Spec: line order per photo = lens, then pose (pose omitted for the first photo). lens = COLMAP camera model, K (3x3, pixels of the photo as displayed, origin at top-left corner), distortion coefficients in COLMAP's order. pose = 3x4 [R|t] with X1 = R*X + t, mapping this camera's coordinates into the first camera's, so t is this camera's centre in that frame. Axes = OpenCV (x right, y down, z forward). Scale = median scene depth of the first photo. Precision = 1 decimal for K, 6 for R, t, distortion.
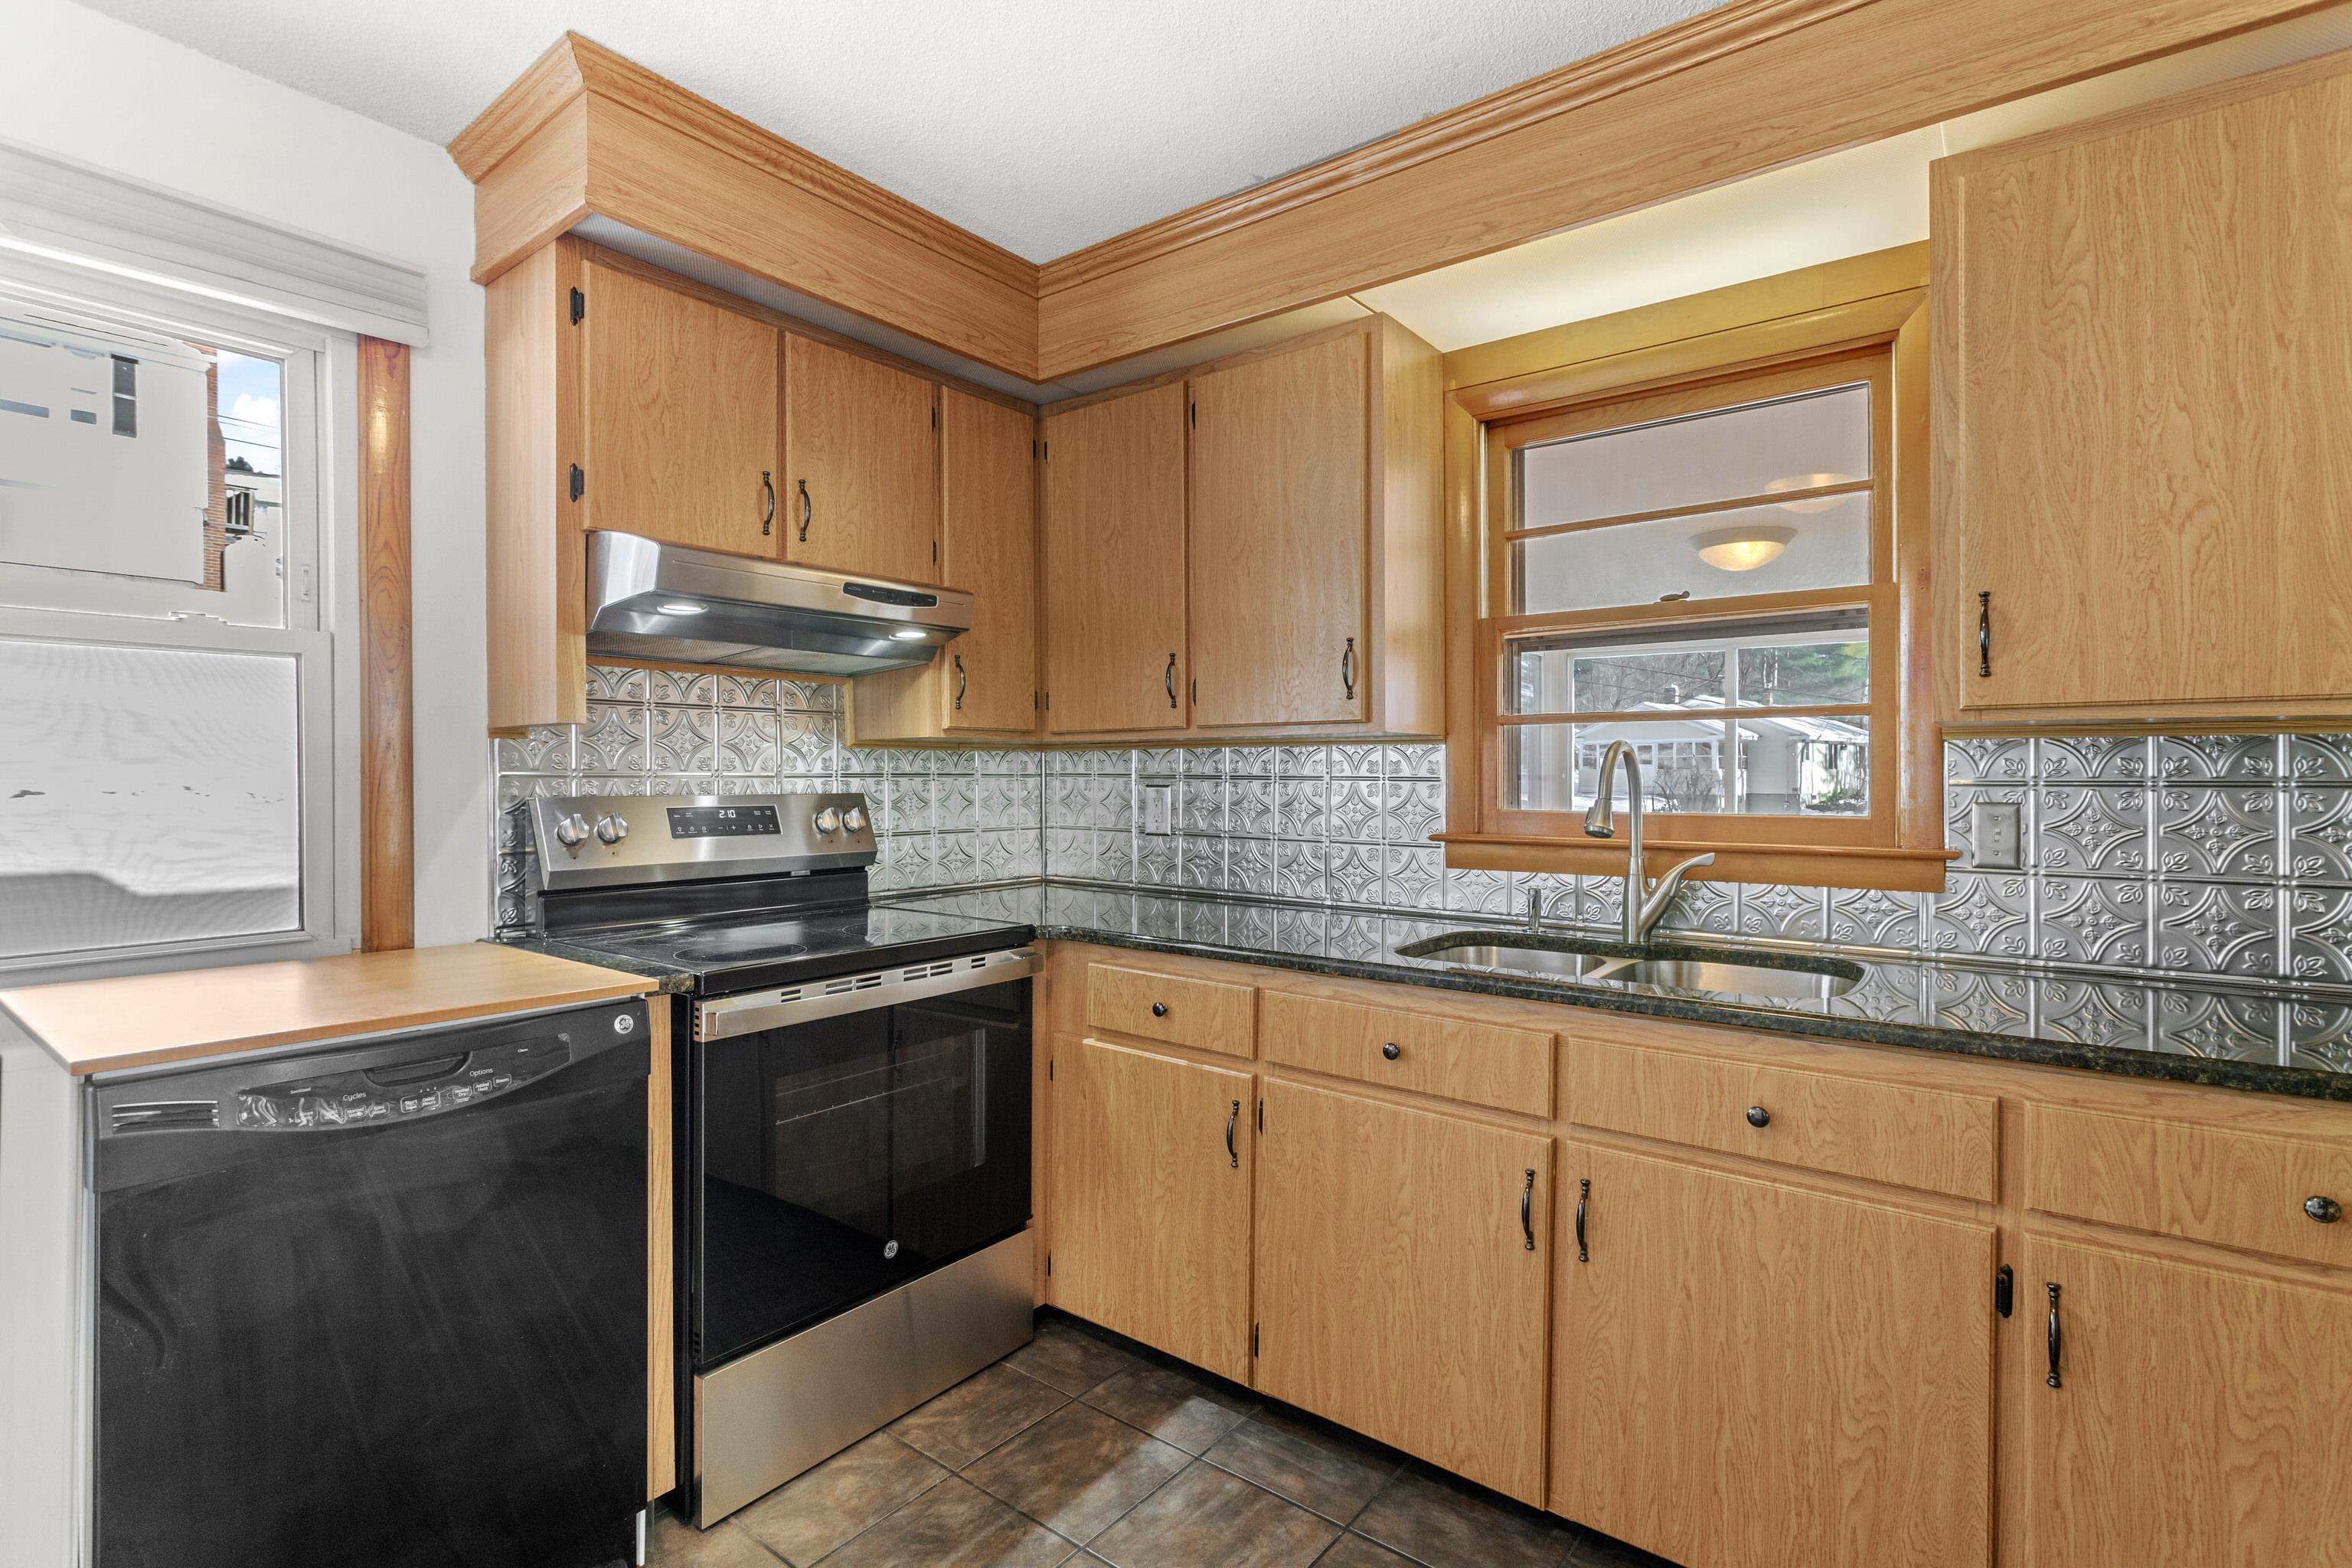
lens RADIAL K [[1109.9, 0, 1181.8], [0, 1109.9, 775.0], [0, 0, 1]] dist [0.001905, -0.000089]
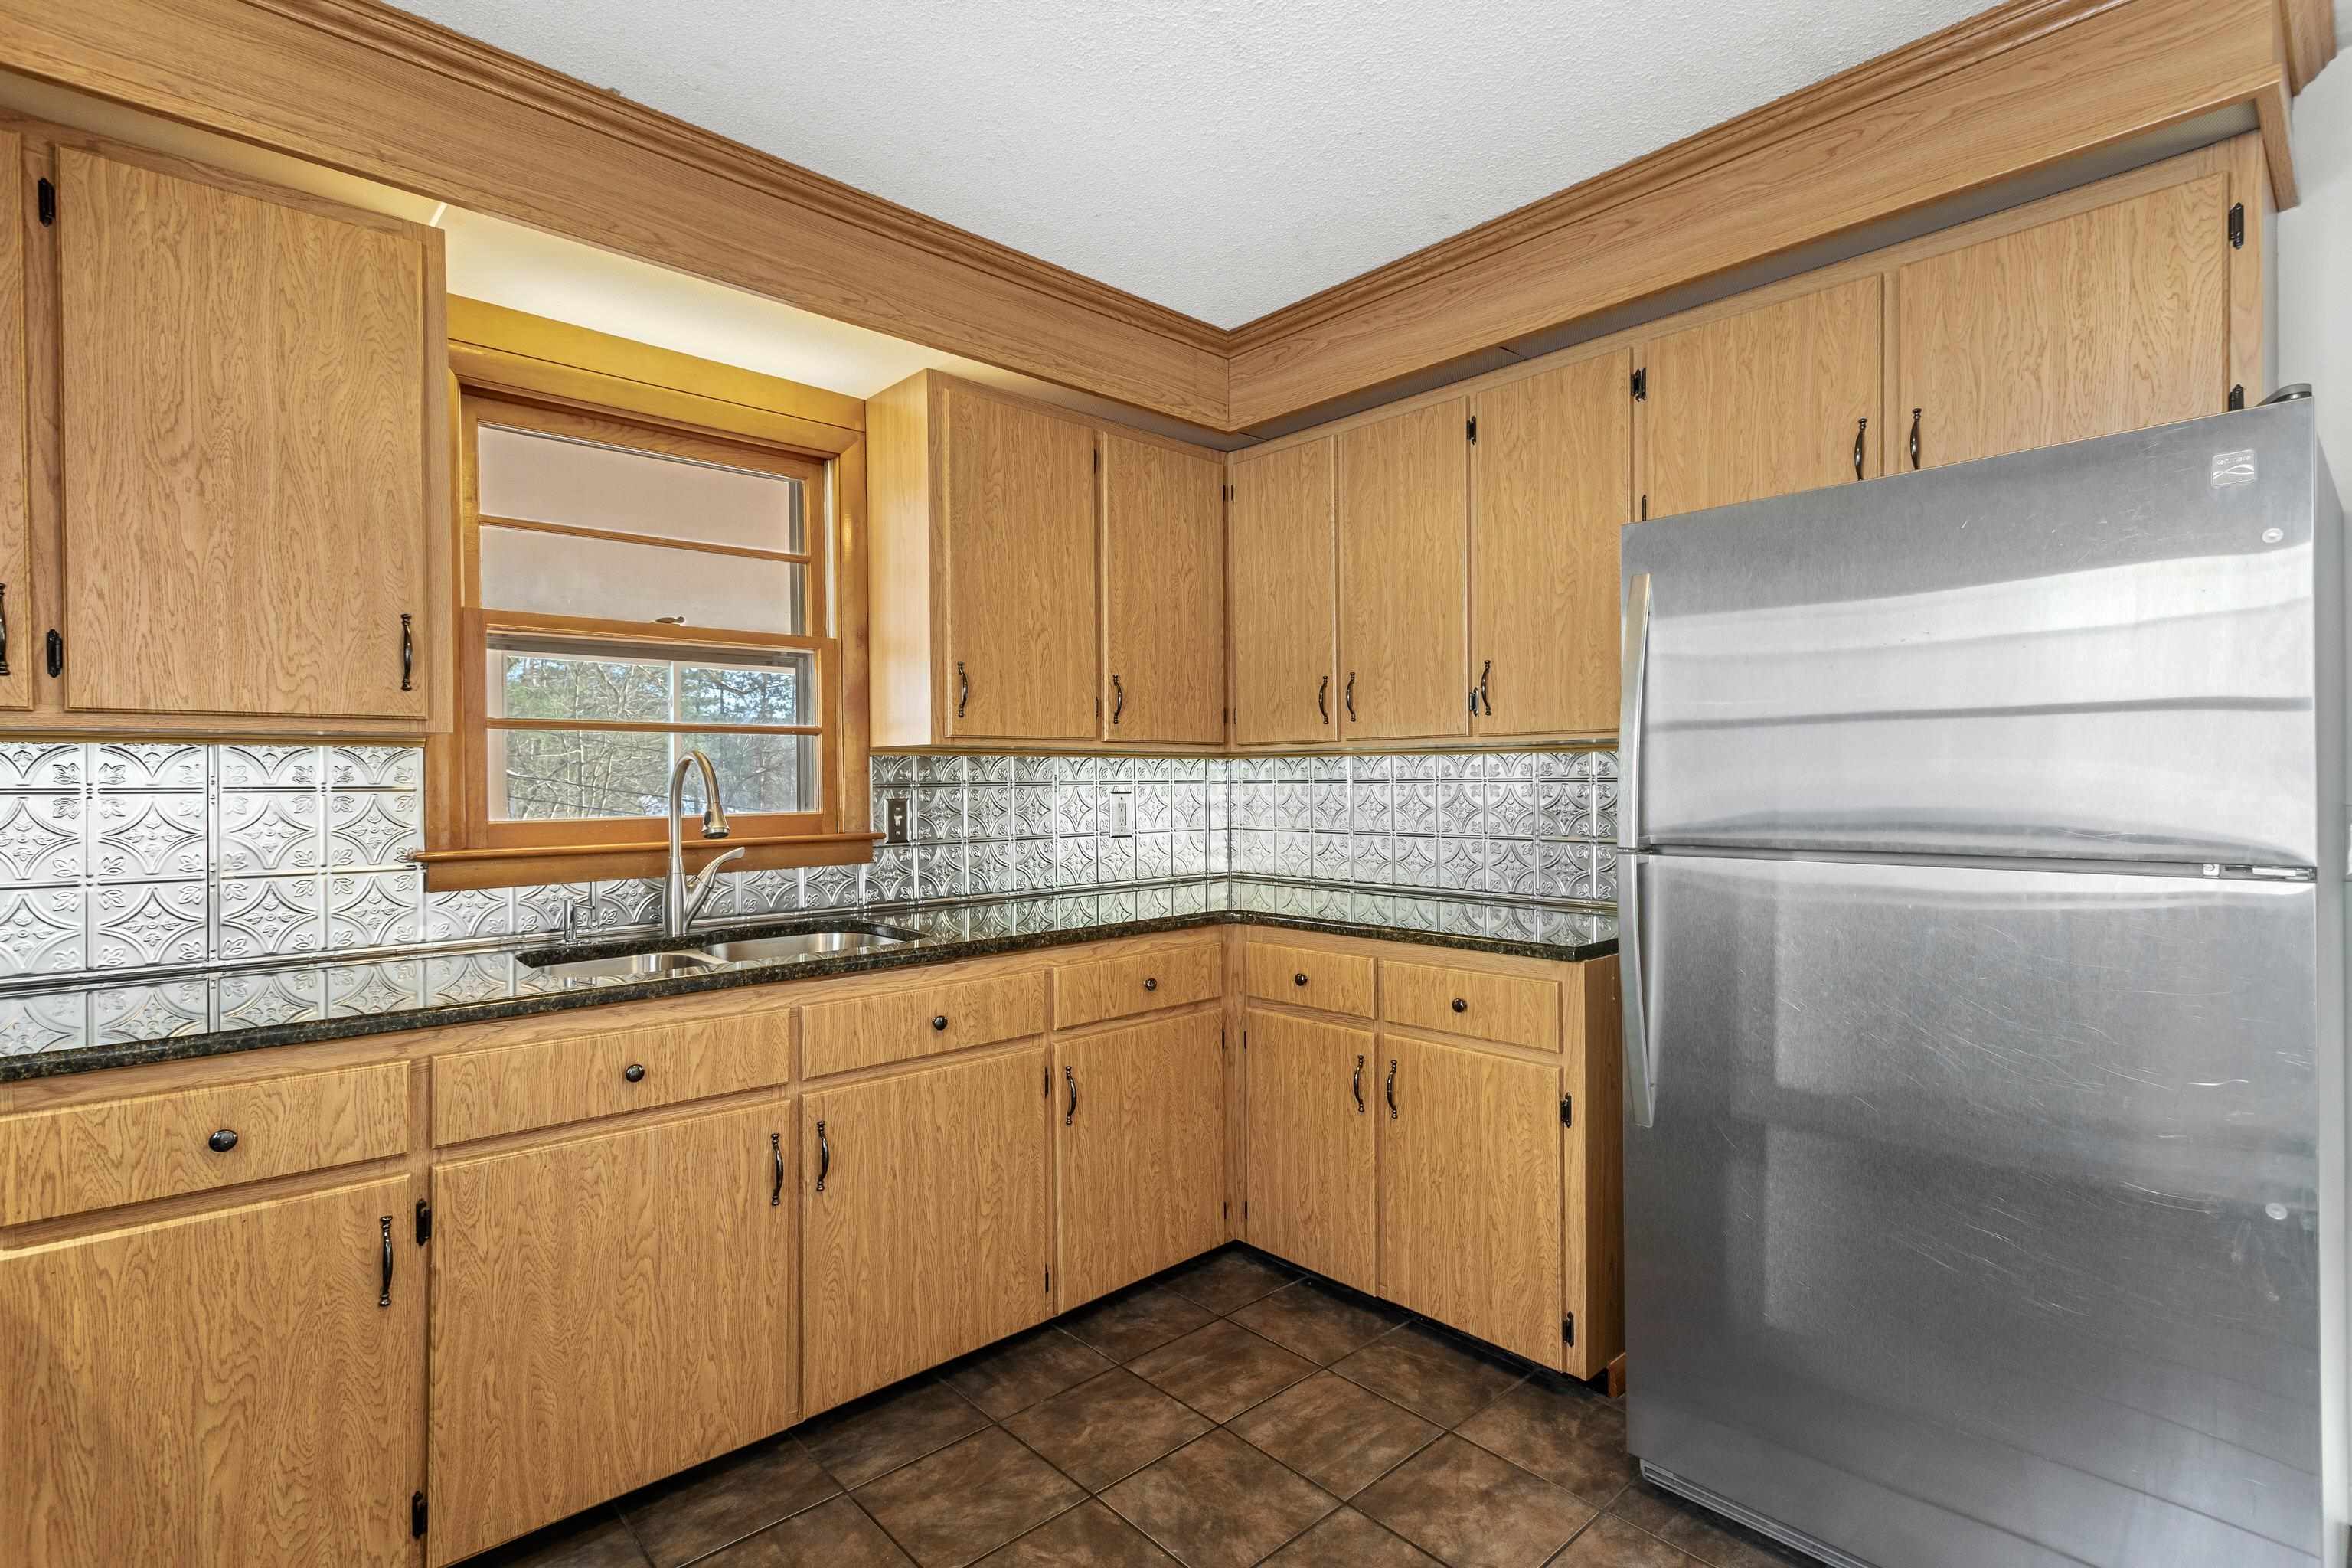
lens RADIAL K [[1109.9, 0, 1188.4], [0, 1109.9, 784.0], [0, 0, 1]] dist [0.001905, -0.000089]
pose [[0.165747, -0.007869, 0.986137, -0.736464], [0.006856, 0.999953, 0.006827, -0.002450], [-0.986145, 0.005629, 0.165793, 0.410791]]
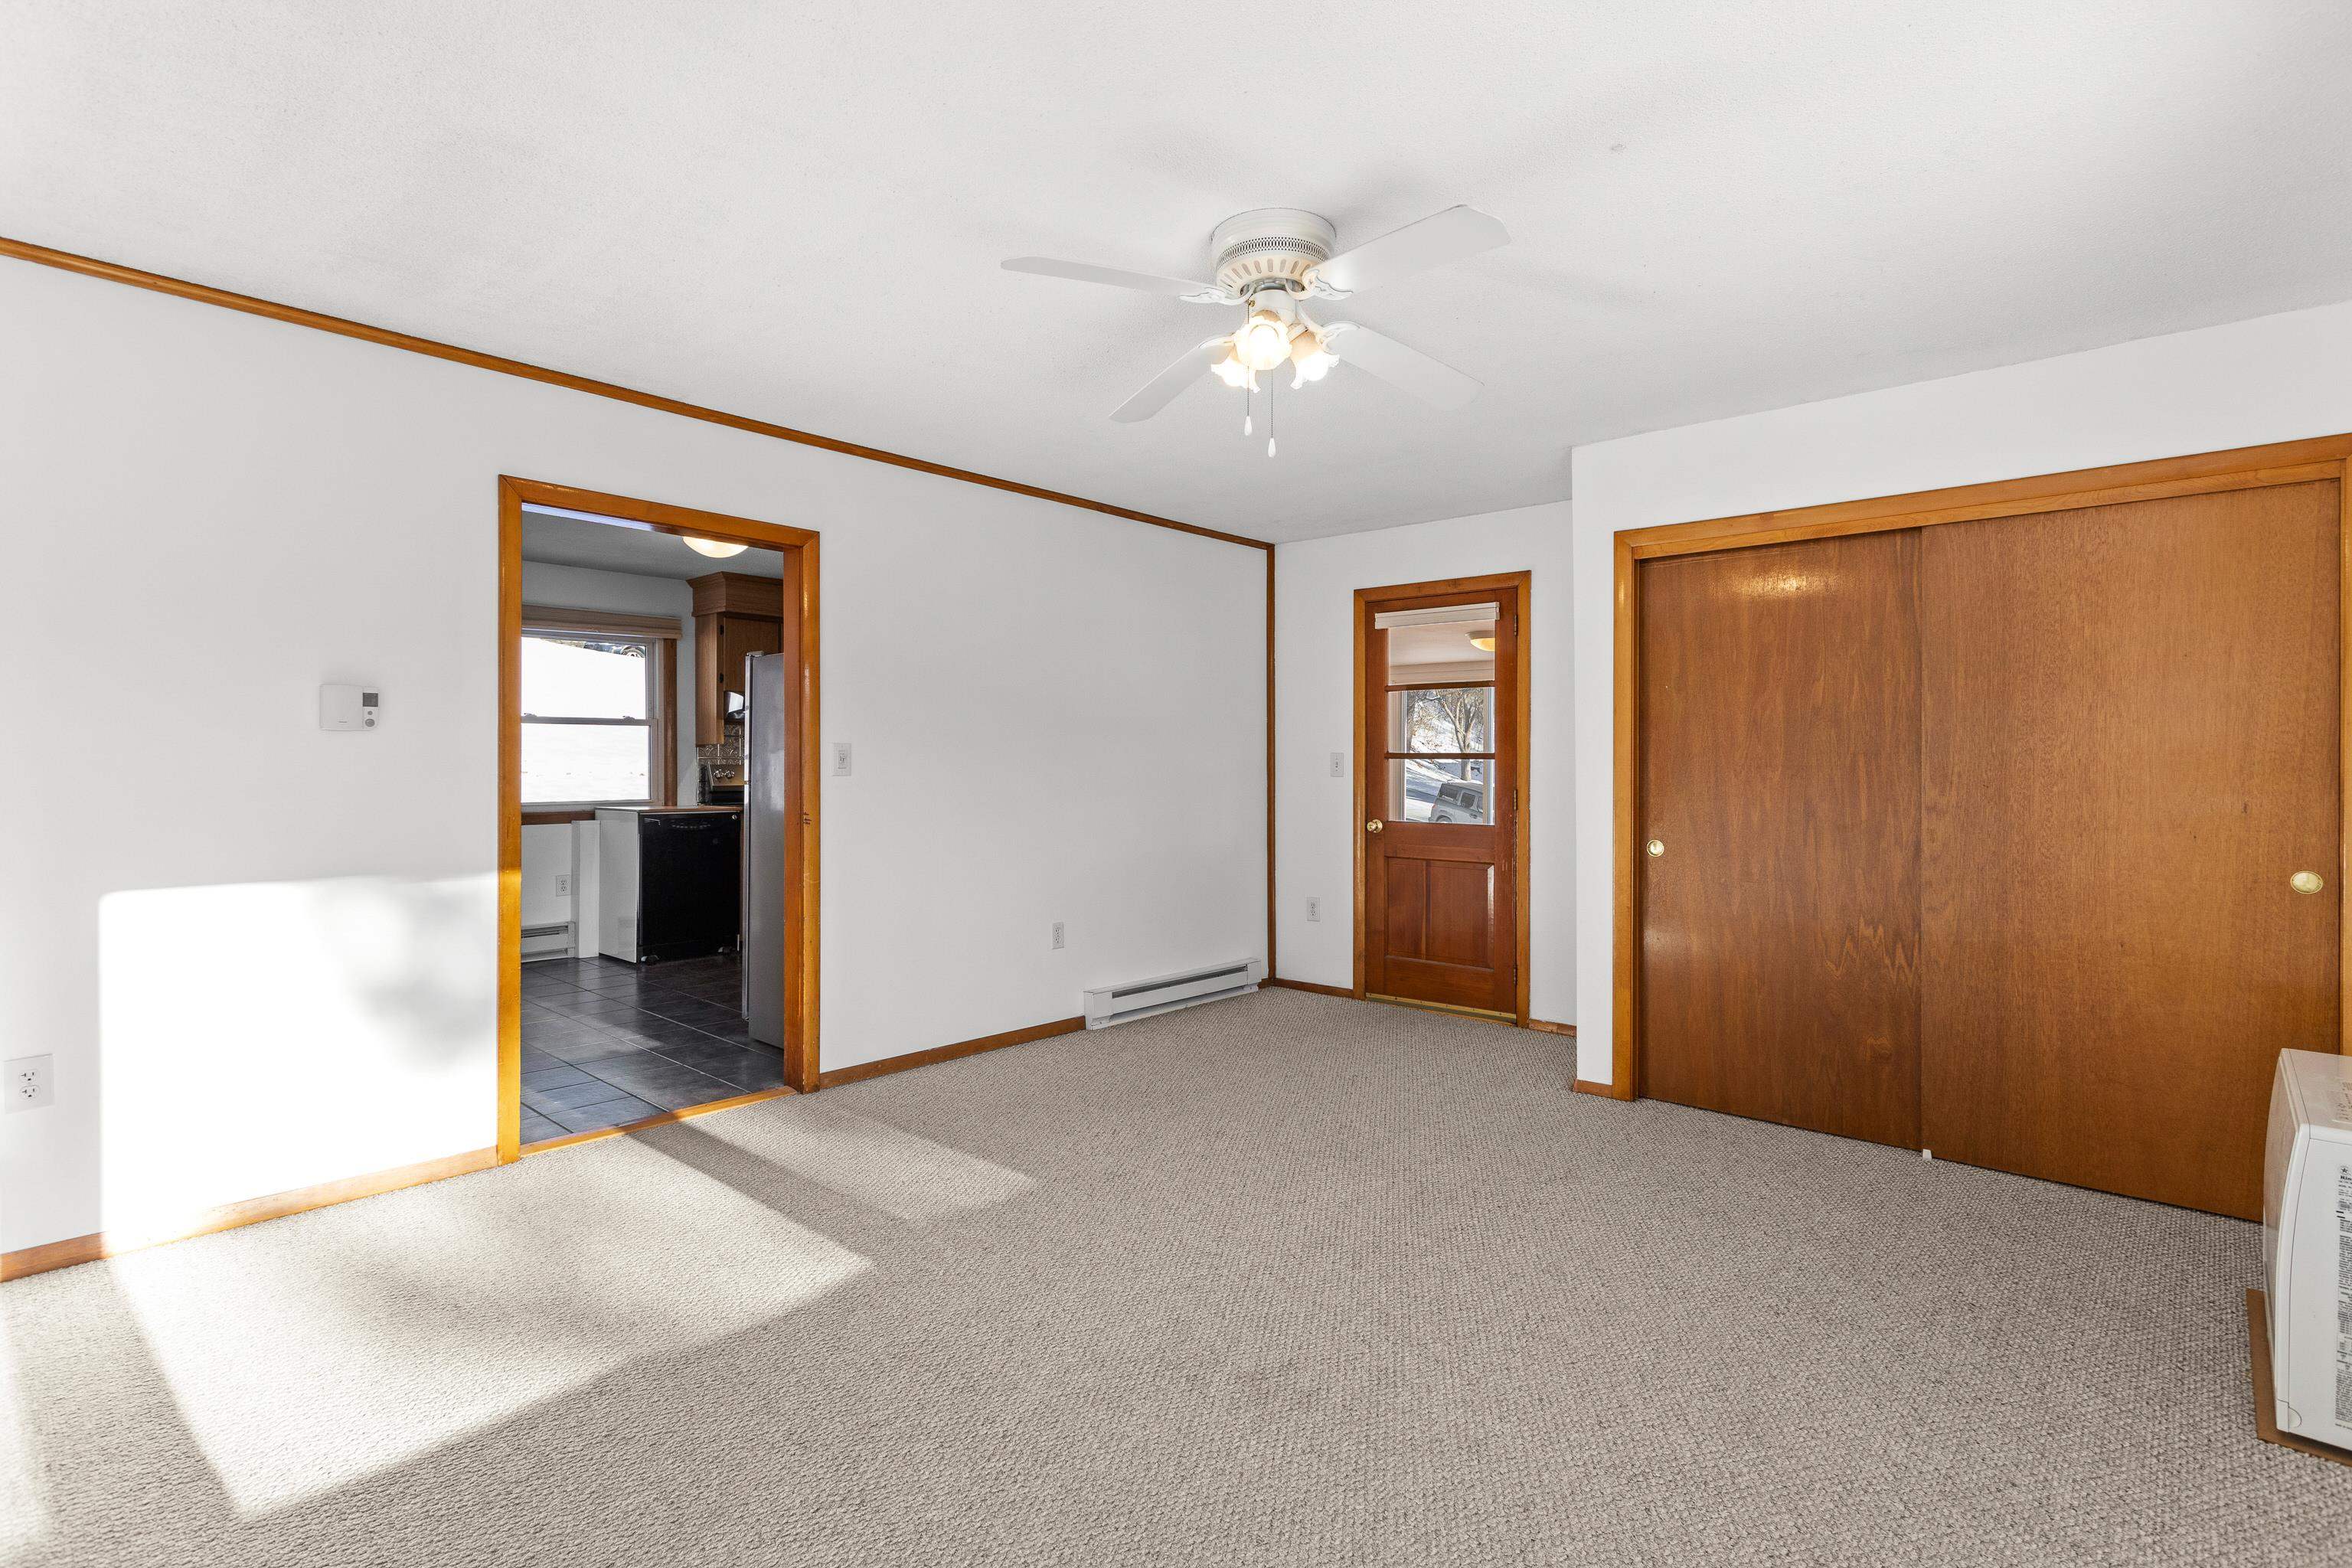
lens RADIAL K [[1198.5, 0, 1182.7], [0, 1198.5, 770.8], [0, 0, 1]] dist [0.002800, 0.000091]
pose [[0.996961, 0.001445, -0.077888, 0.638556], [-0.000876, 0.999973, 0.007336, 0.005966], [0.077896, -0.007245, 0.996935, -1.410331]]
